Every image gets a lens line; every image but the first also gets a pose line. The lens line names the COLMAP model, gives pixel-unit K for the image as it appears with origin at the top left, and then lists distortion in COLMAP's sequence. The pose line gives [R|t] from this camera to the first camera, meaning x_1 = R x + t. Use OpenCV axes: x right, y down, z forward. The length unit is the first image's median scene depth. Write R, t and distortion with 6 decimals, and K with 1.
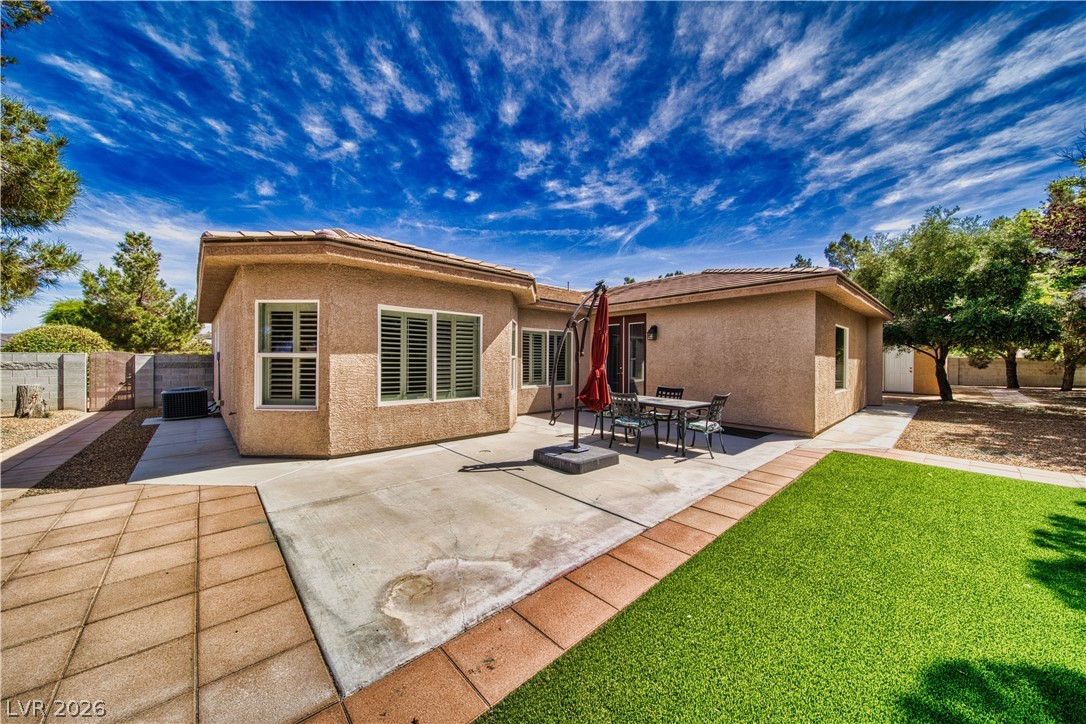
lens RADIAL K [[379.9, 0, 542.5], [0, 379.9, 361.0], [0, 0, 1]] dist [-0.003183, -0.000320]
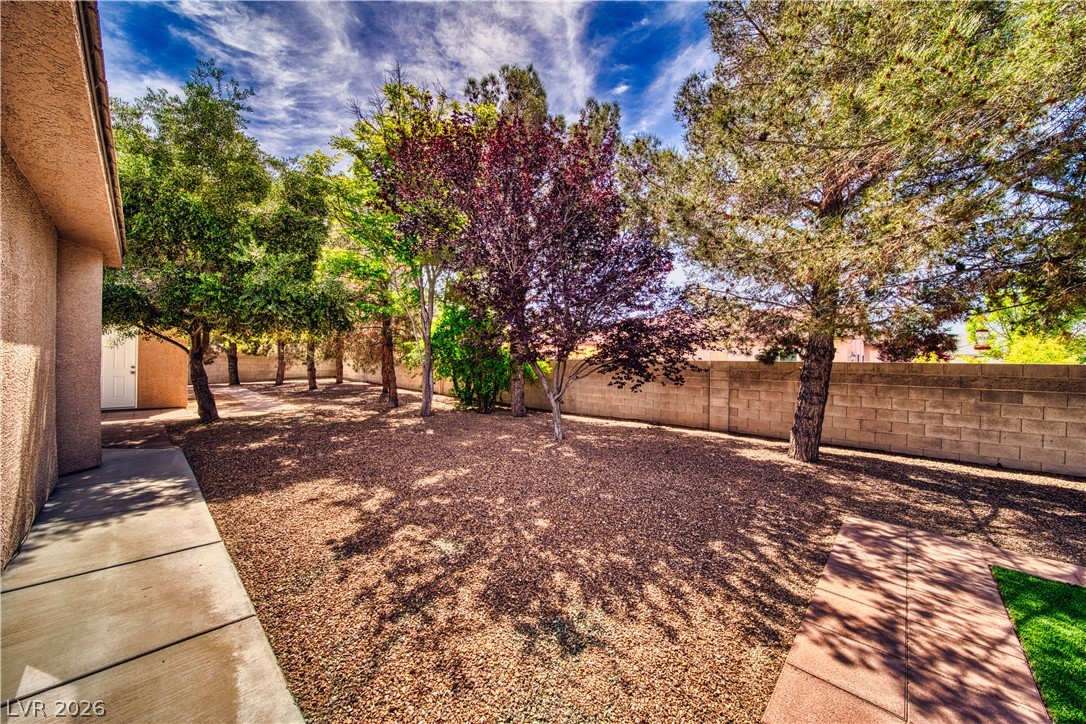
lens RADIAL K [[379.9, 0, 542.5], [0, 379.9, 361.0], [0, 0, 1]] dist [-0.003183, -0.000320]
pose [[-0.073449, -0.012540, 0.997220, 0.412424], [-0.002642, 0.999920, 0.012379, -0.001403], [-0.997295, -0.001725, -0.073476, 0.501756]]
